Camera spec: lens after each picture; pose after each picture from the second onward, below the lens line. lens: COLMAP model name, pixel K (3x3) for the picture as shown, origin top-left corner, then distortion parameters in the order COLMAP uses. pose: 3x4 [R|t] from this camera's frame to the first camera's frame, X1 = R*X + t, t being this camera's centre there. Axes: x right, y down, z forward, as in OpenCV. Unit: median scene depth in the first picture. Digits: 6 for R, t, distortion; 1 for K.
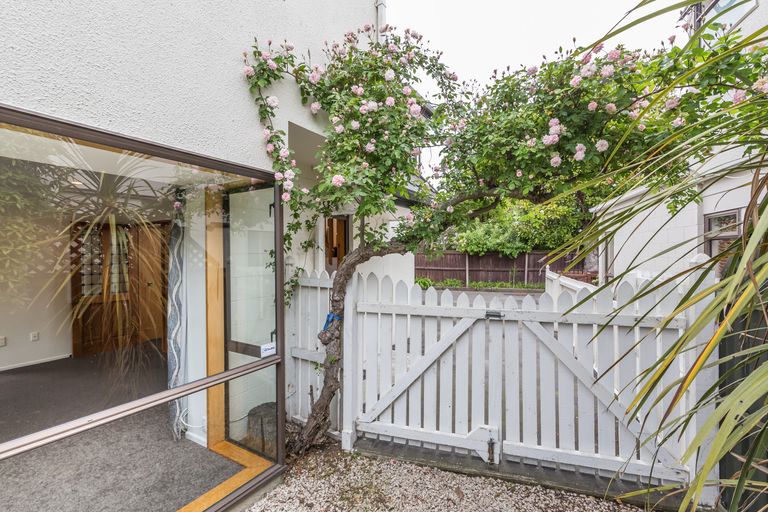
lens RADIAL K [[344.1, 0, 385.8], [0, 344.1, 253.6], [0, 0, 1]] dist [0.001196, -0.000263]
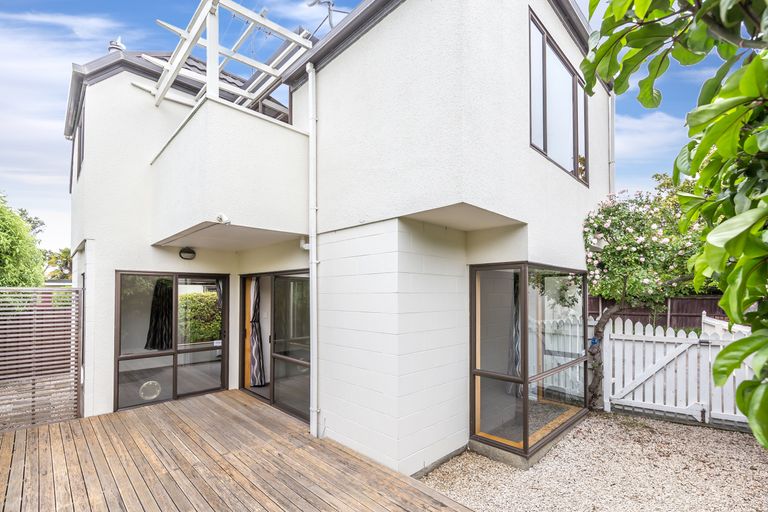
lens RADIAL K [[344.1, 0, 395.0], [0, 344.1, 290.4], [0, 0, 1]] dist [0.001196, -0.000263]
pose [[0.968237, -0.001619, -0.250030, -0.769220], [-0.001153, 0.999939, -0.010942, -0.072172], [0.250033, 0.010883, 0.968176, -1.119754]]
